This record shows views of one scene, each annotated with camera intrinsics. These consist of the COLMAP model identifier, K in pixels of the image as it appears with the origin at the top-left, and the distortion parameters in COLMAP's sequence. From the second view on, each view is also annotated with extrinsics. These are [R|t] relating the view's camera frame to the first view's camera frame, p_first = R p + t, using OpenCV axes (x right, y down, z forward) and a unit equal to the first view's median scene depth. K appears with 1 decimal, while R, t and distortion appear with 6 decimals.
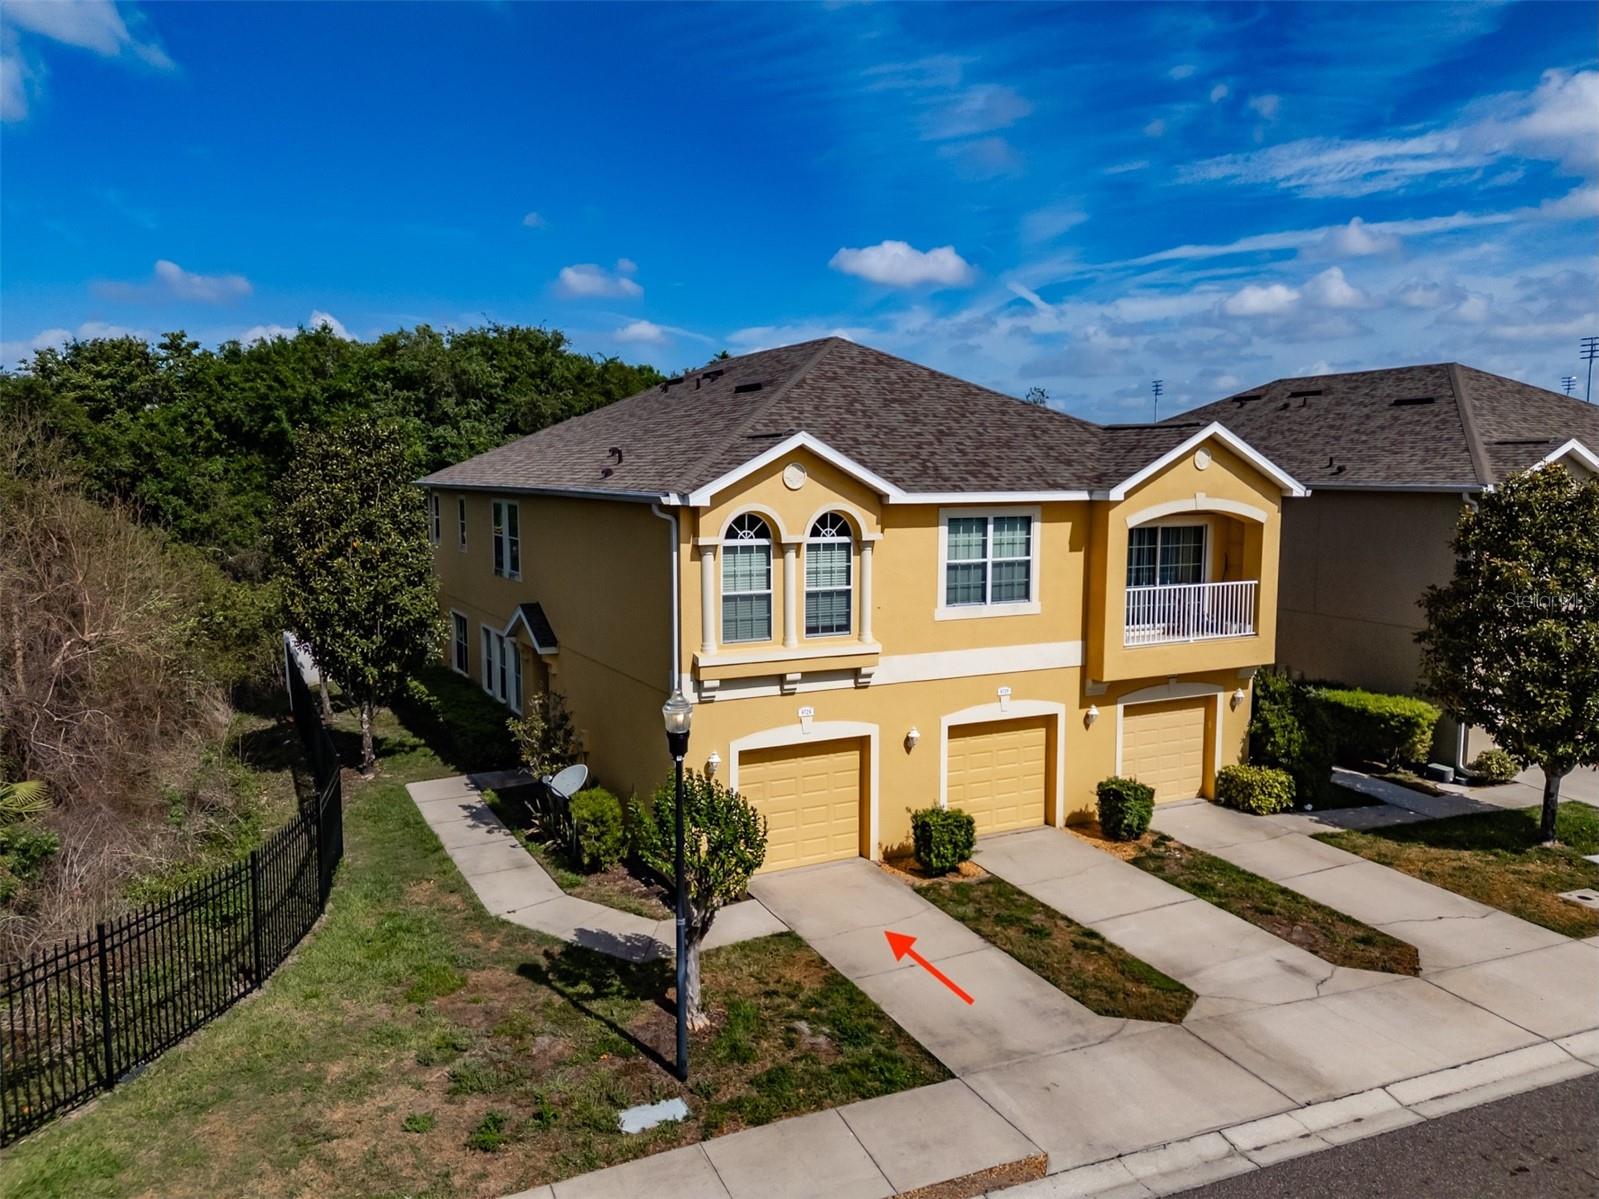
lens RADIAL K [[1166.0, 0, 806.7], [0, 1166.0, 601.3], [0, 0, 1]] dist [0.097336, -0.121455]
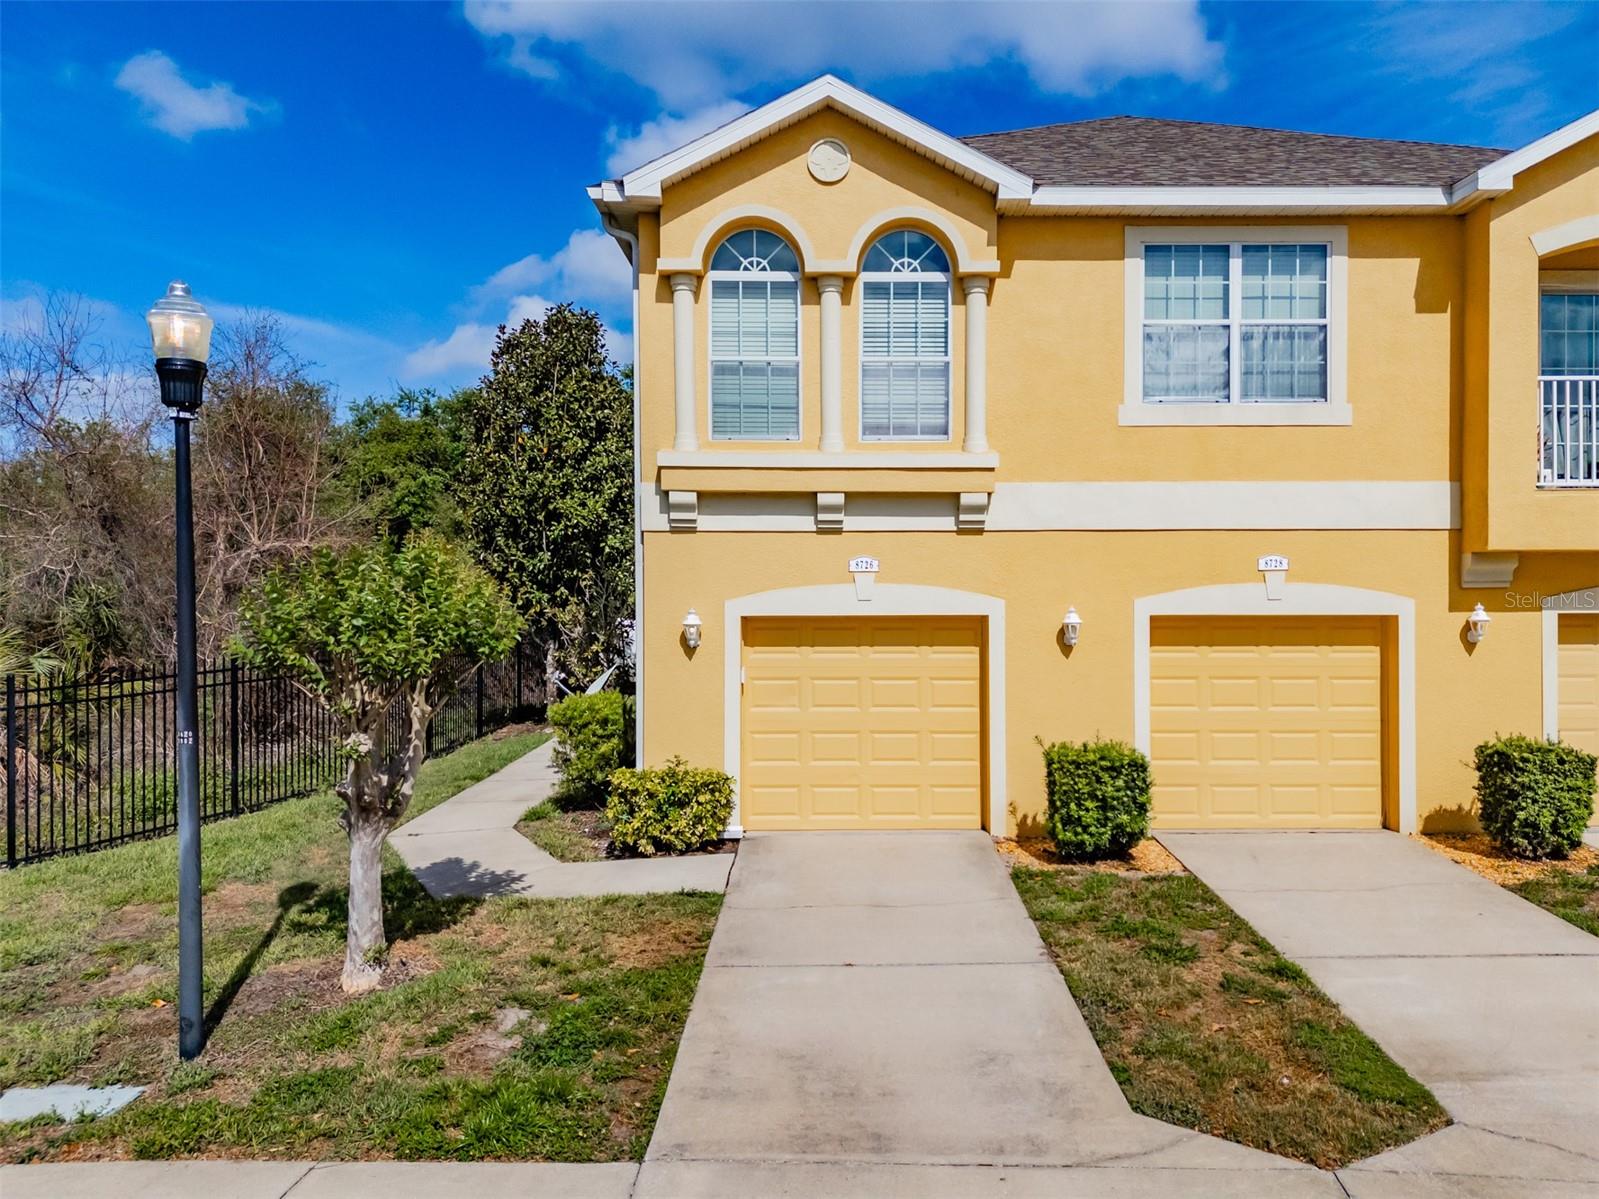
lens RADIAL K [[1195.4, 0, 862.2], [0, 1195.4, 601.3], [0, 0, 1]] dist [0.097467, -0.121070]
pose [[0.895291, -0.003007, -0.445472, 0.274627], [-0.044349, 0.994408, -0.095843, 0.174122], [0.443269, 0.105564, 0.890151, 0.450827]]
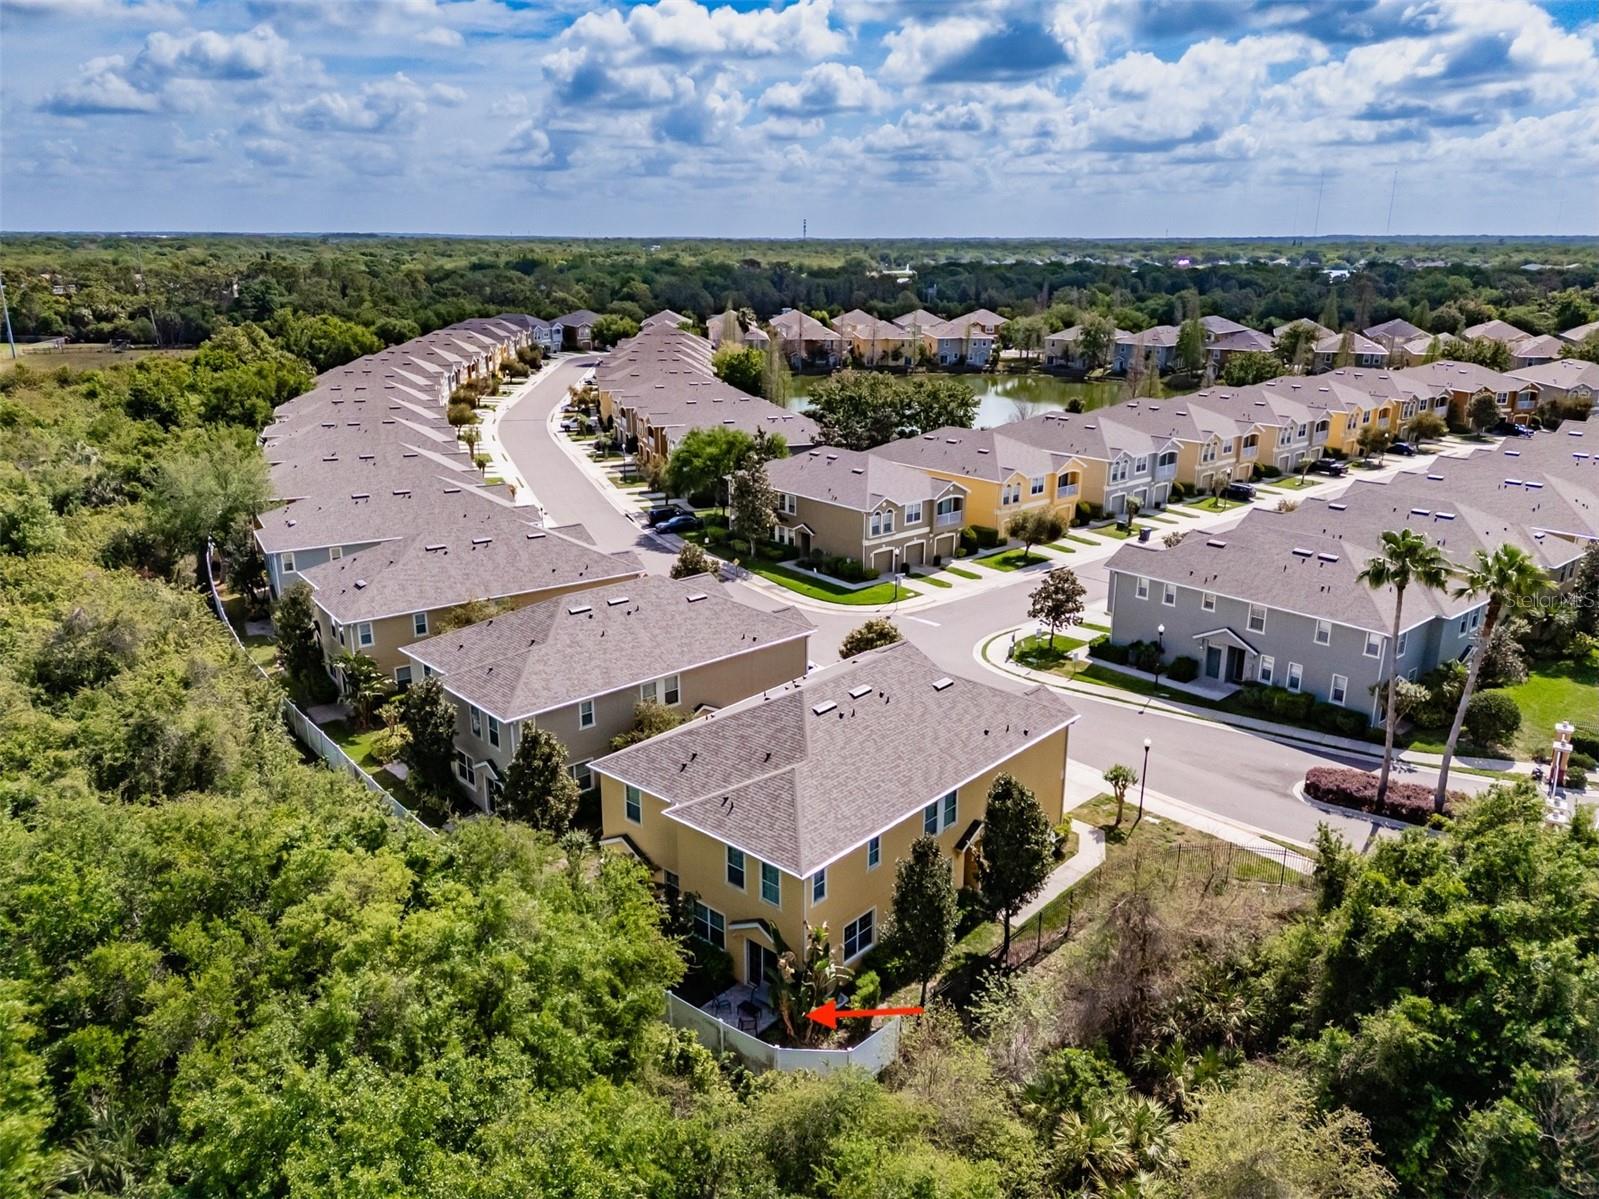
lens RADIAL K [[1166.0, 0, 806.7], [0, 1166.0, 601.3], [0, 0, 1]] dist [0.097336, -0.121455]
pose [[-0.344926, -0.281345, 0.895472, -2.436671], [0.111057, 0.935087, 0.336569, -1.422400], [-0.932037, 0.215540, -0.291291, 2.334080]]
